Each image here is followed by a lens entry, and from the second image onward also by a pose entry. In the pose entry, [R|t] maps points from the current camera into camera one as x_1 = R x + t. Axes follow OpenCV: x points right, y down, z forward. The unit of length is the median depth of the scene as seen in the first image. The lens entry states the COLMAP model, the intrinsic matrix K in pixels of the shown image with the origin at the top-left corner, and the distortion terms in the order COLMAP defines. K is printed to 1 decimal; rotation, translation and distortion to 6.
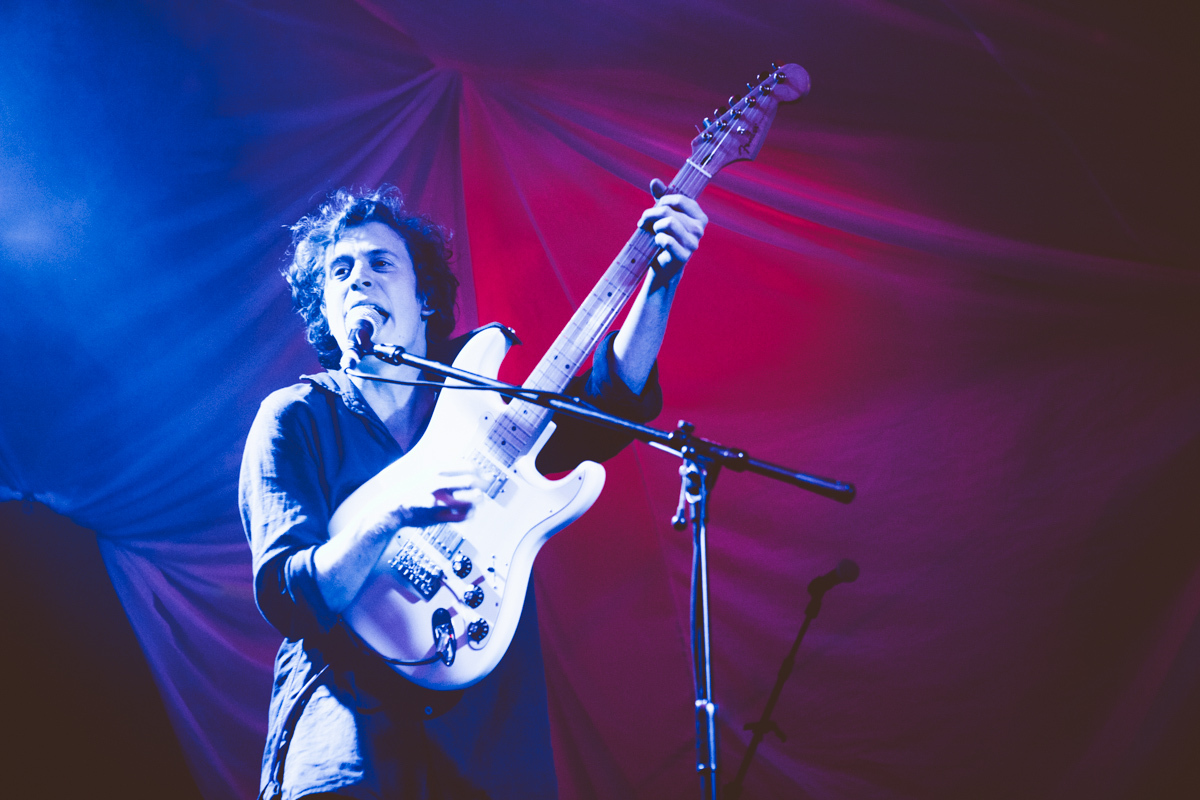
lens RADIAL K [[2287.4, 0, 602.3], [0, 2287.4, 416.1], [0, 0, 1]] dist [0.225044, -0.146354]
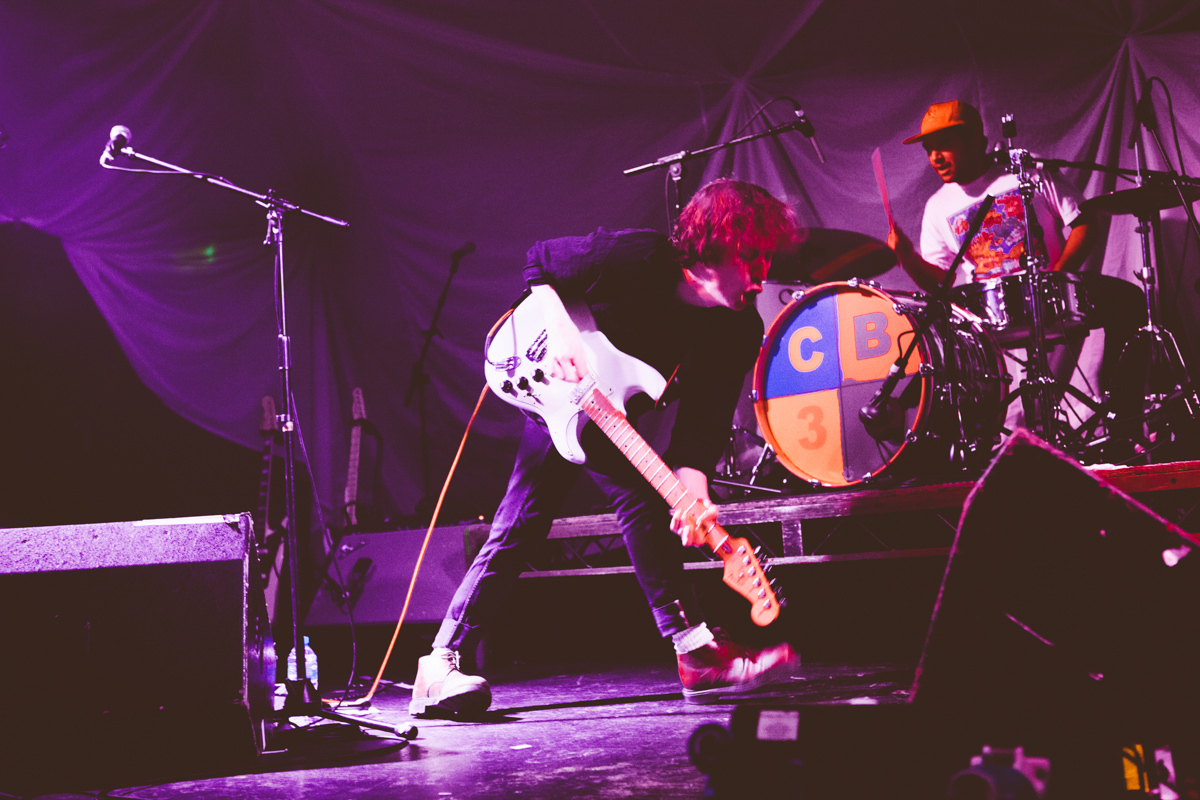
lens RADIAL K [[1332.8, 0, 600.0], [0, 1332.8, 400.0], [0, 0, 1]] dist [-0.010473, -0.025884]
pose [[0.995222, -0.044301, 0.087009, 0.206668], [0.026436, 0.980118, 0.196648, -0.037226], [-0.093990, -0.193409, 0.976606, -0.144832]]
